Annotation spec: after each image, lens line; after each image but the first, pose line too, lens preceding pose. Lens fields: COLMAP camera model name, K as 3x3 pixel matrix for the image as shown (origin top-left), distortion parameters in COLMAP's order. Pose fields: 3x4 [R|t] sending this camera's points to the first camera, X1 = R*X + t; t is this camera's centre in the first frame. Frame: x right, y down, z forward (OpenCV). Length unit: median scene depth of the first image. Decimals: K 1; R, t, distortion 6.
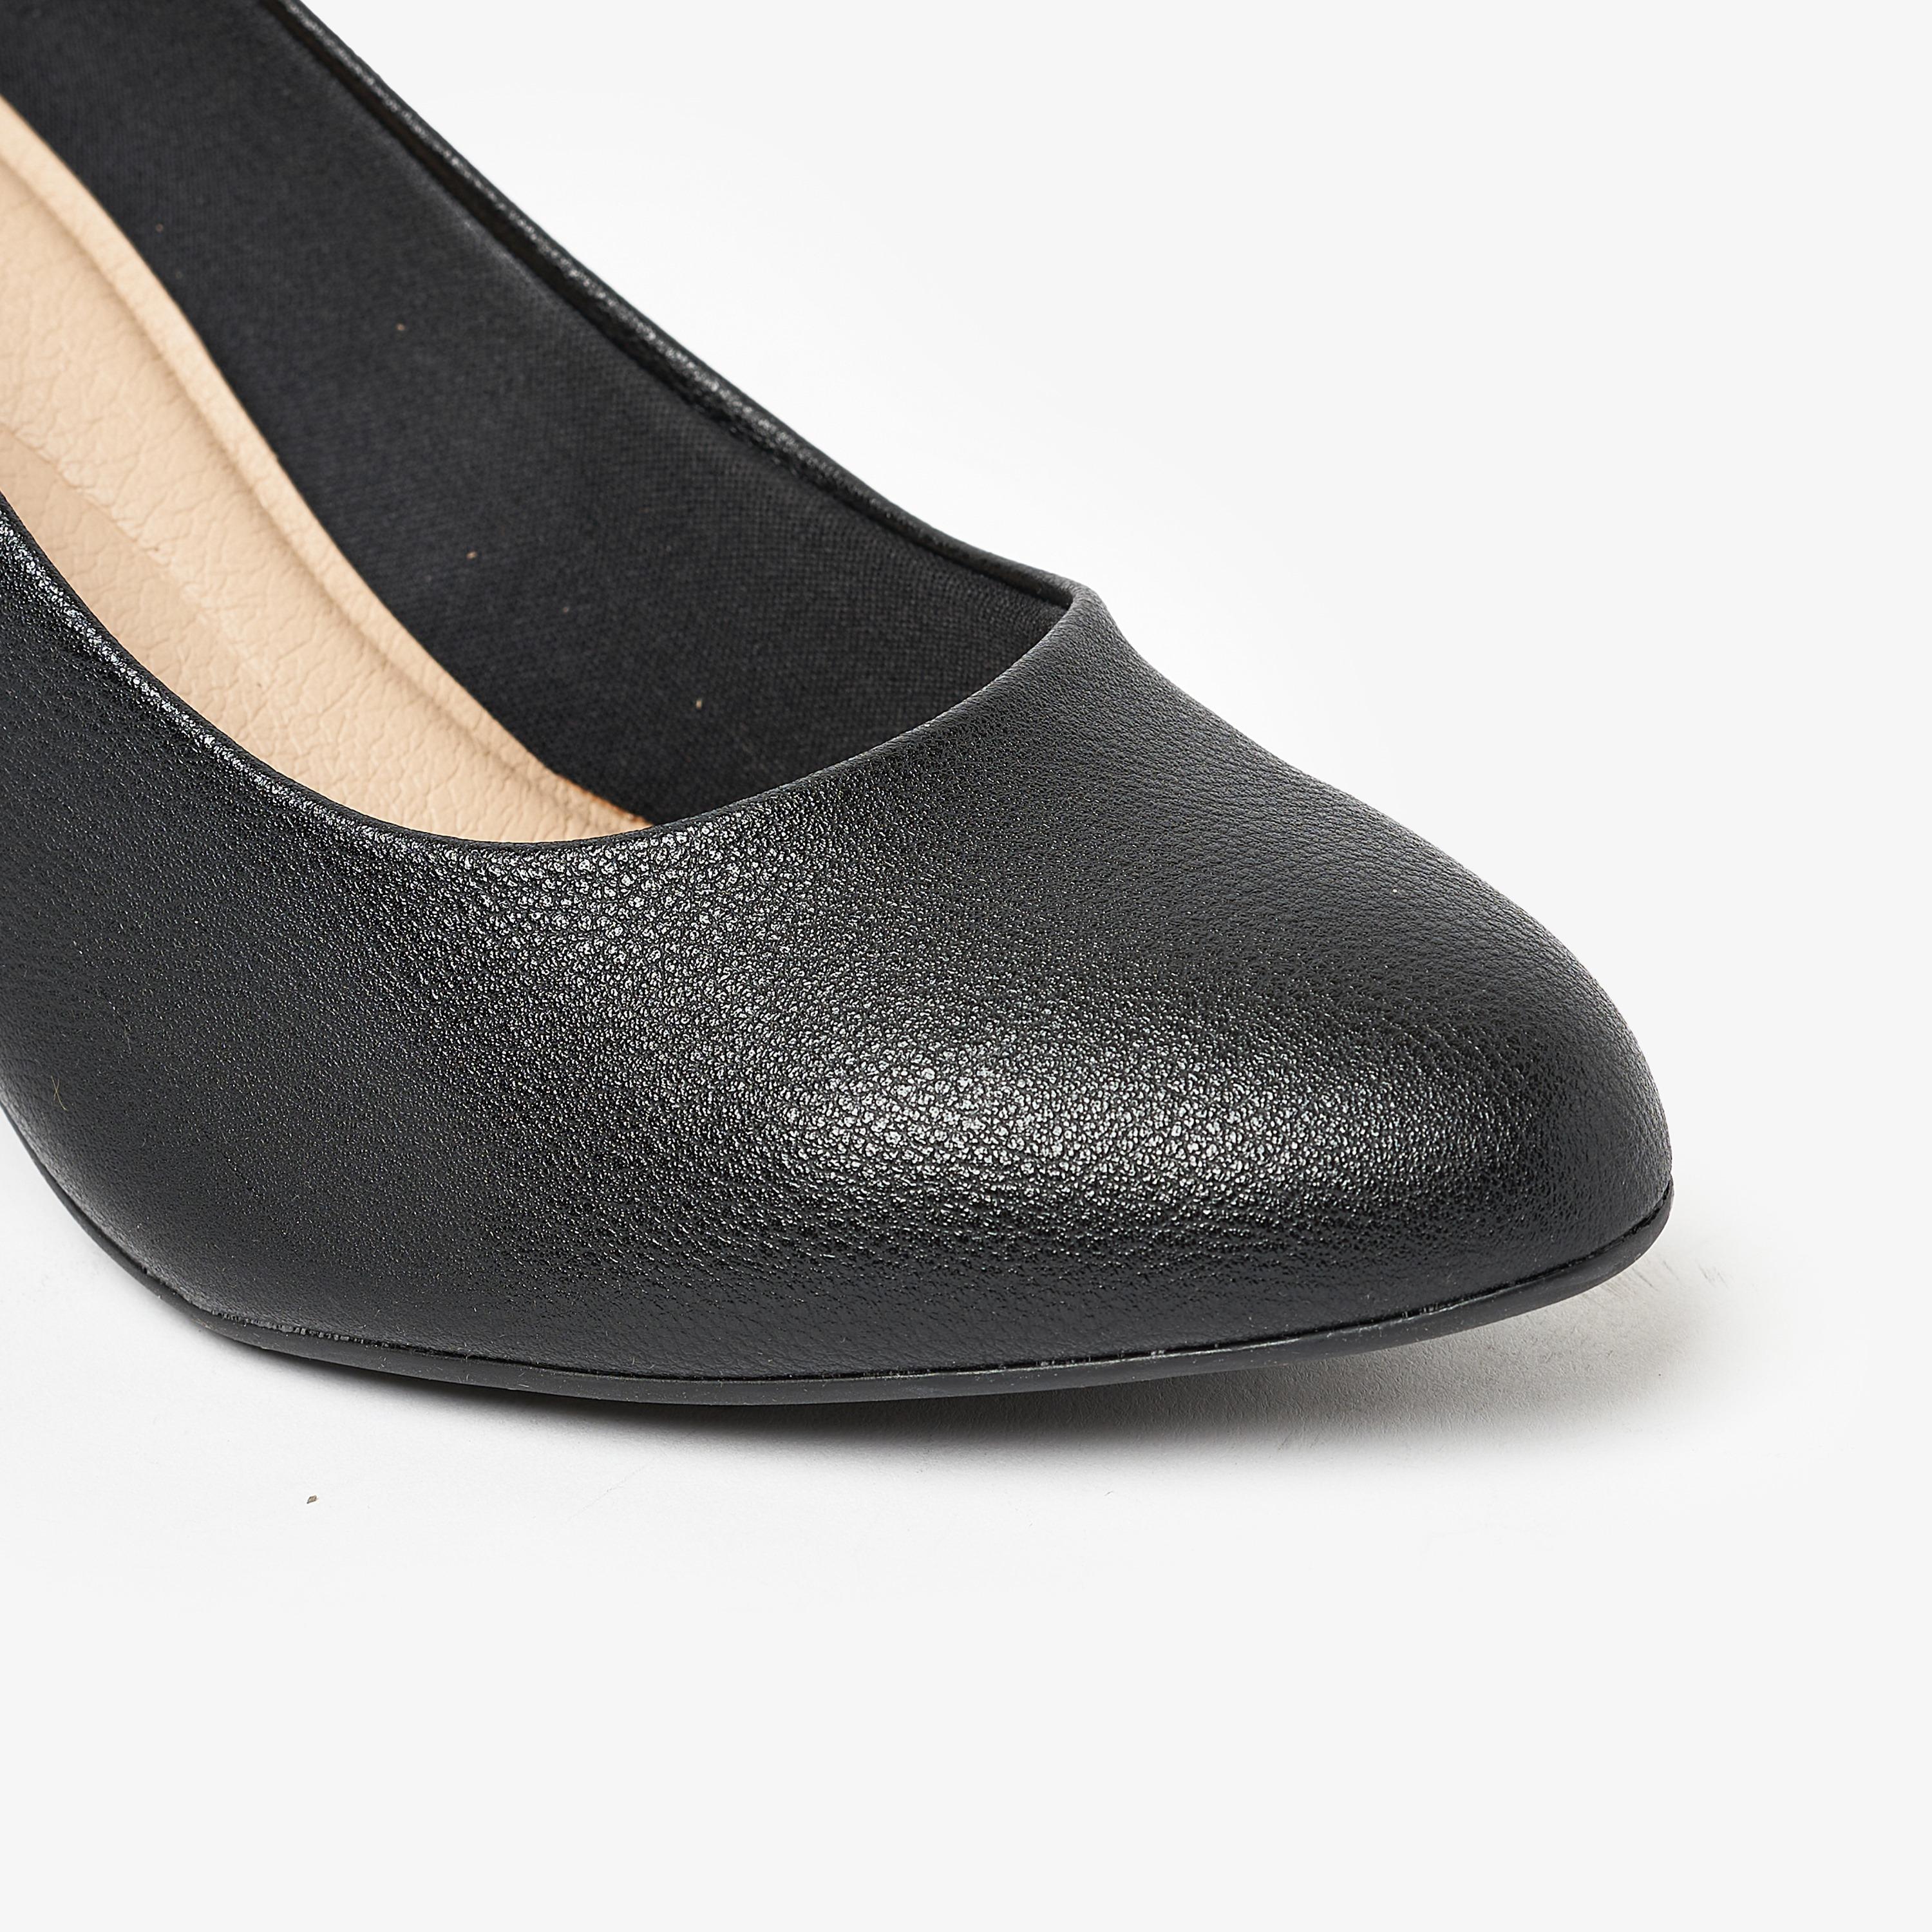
lens RADIAL K [[7477.9, 0, 965.0], [0, 7477.9, 966.1], [0, 0, 1]] dist [-0.144616, 0.000000]
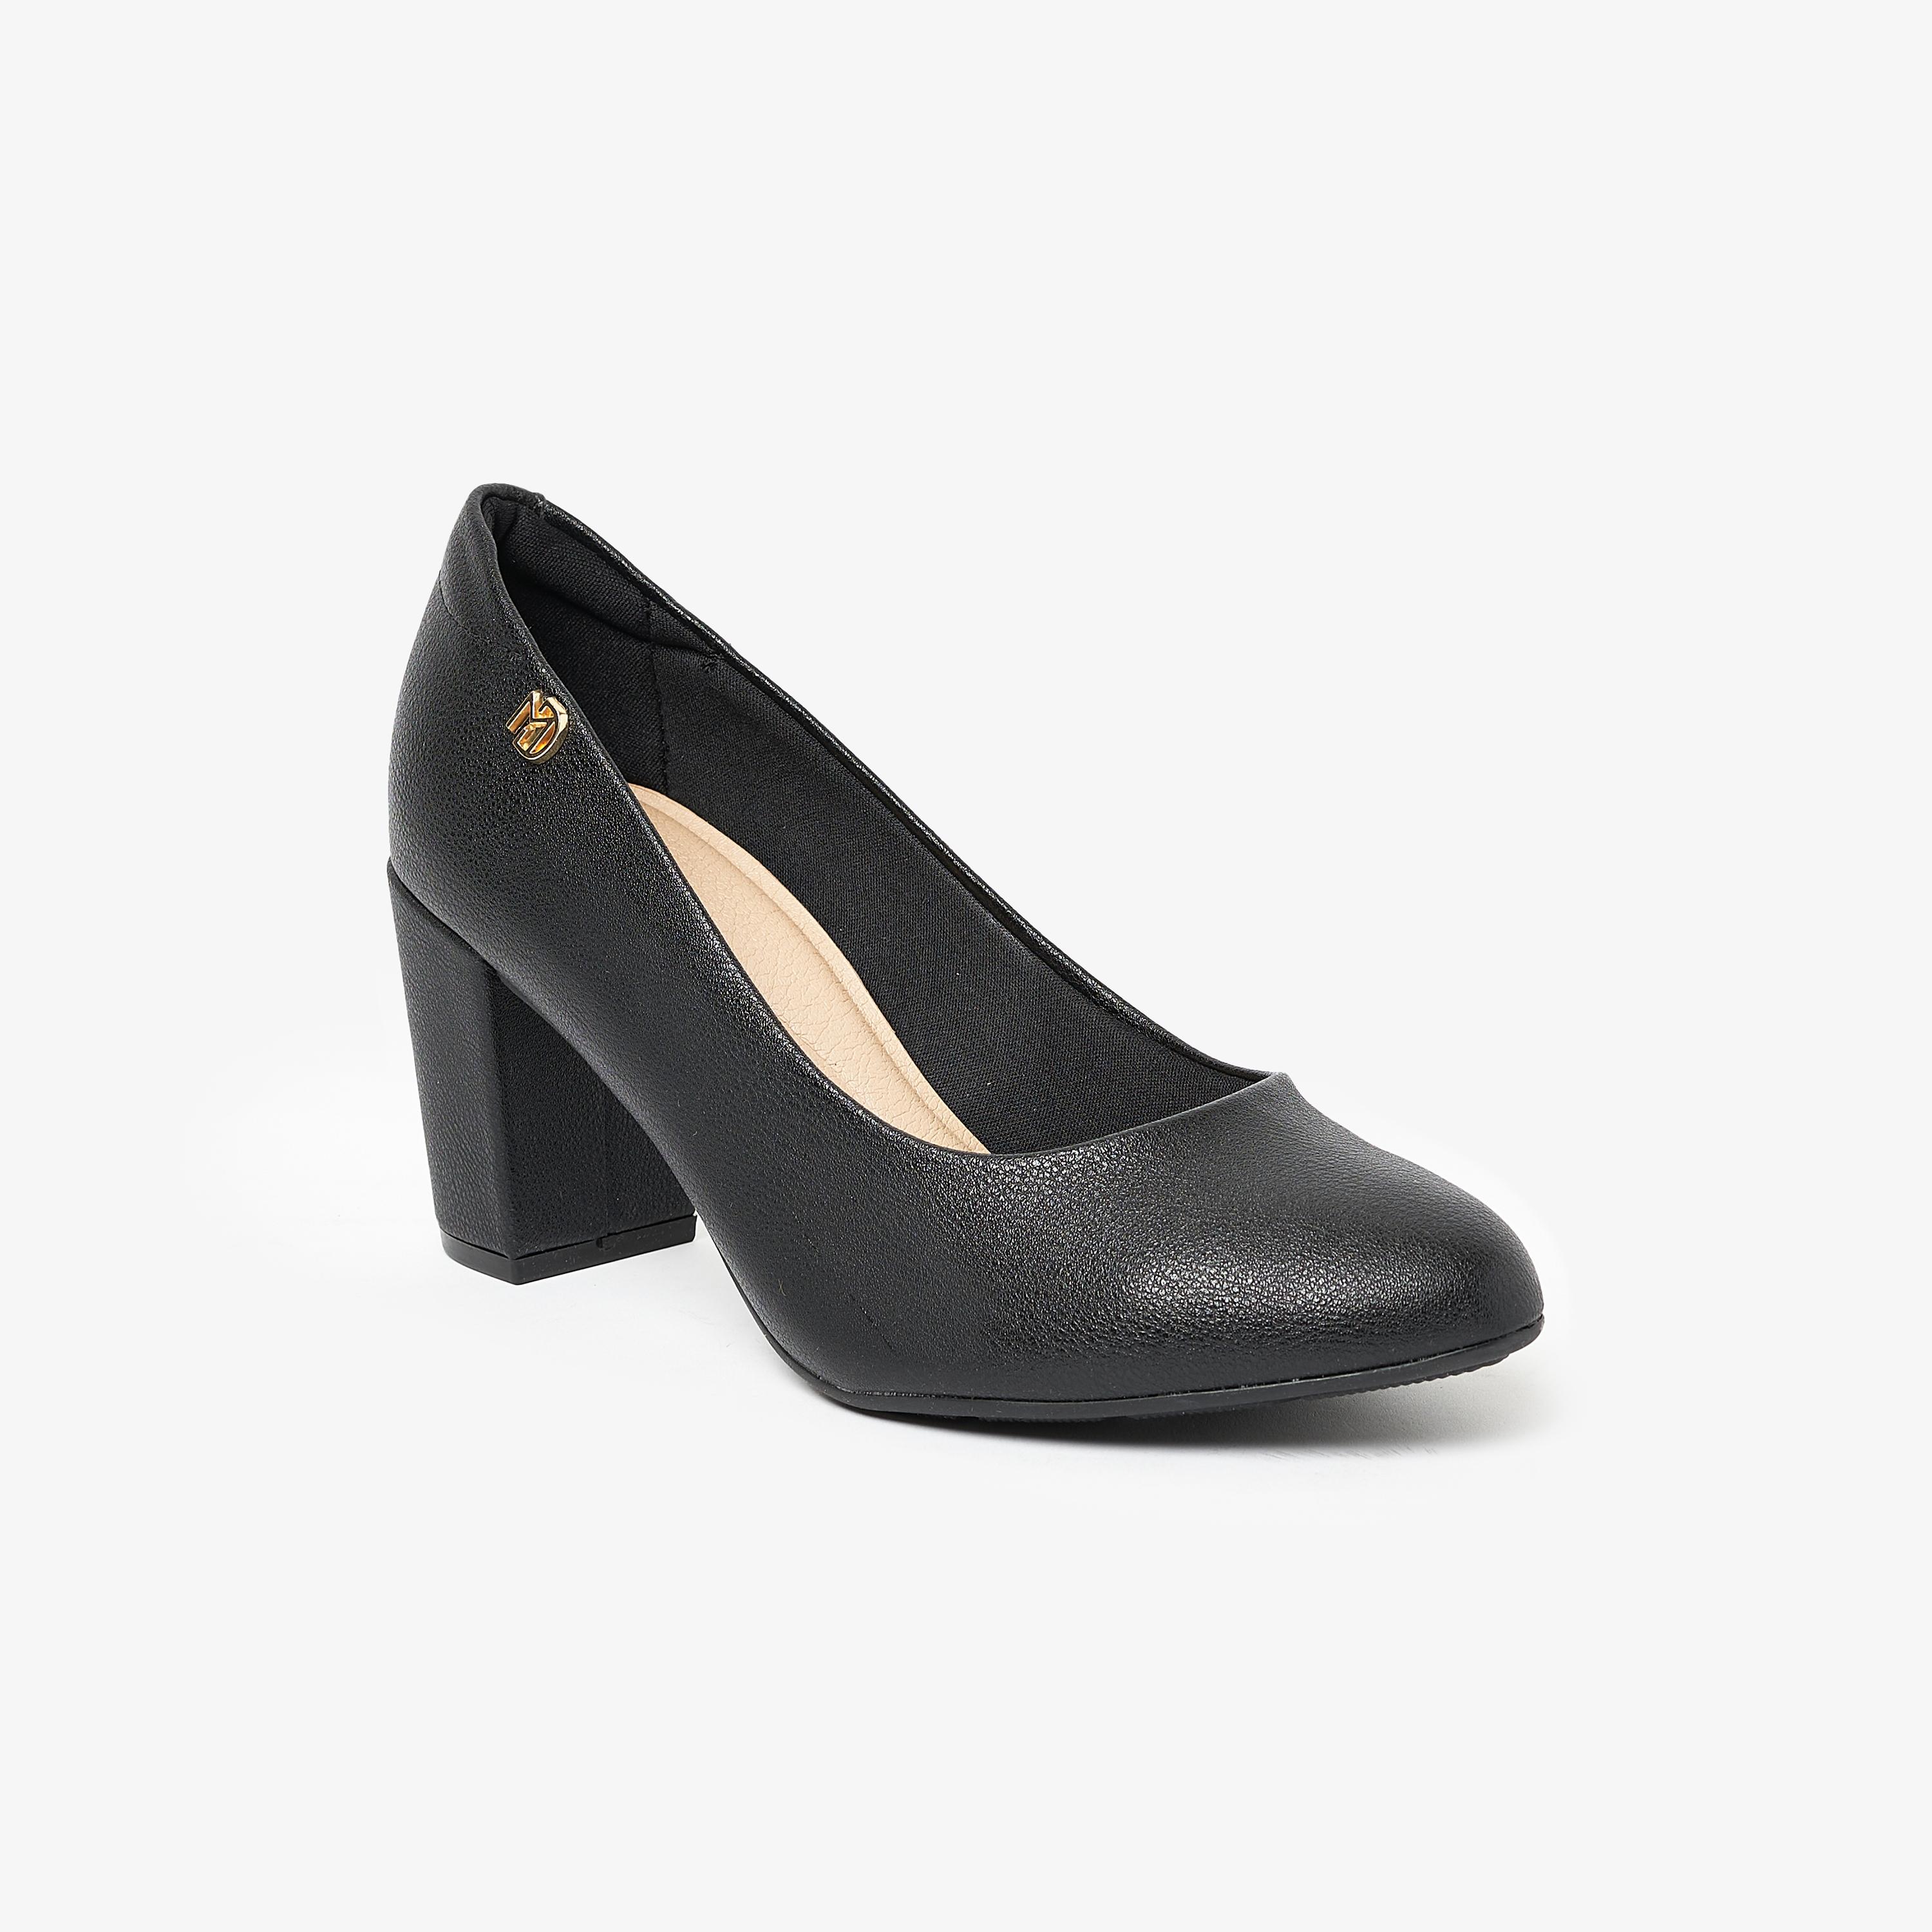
lens RADIAL K [[7477.9, 0, 966.4], [0, 7477.9, 965.8], [0, 0, 1]] dist [-0.144616, 0.000000]
pose [[0.996833, 0.016687, -0.077757, 0.092613], [-0.035009, 0.969978, -0.240659, 0.437608], [0.071407, 0.242619, 0.967490, -1.058110]]
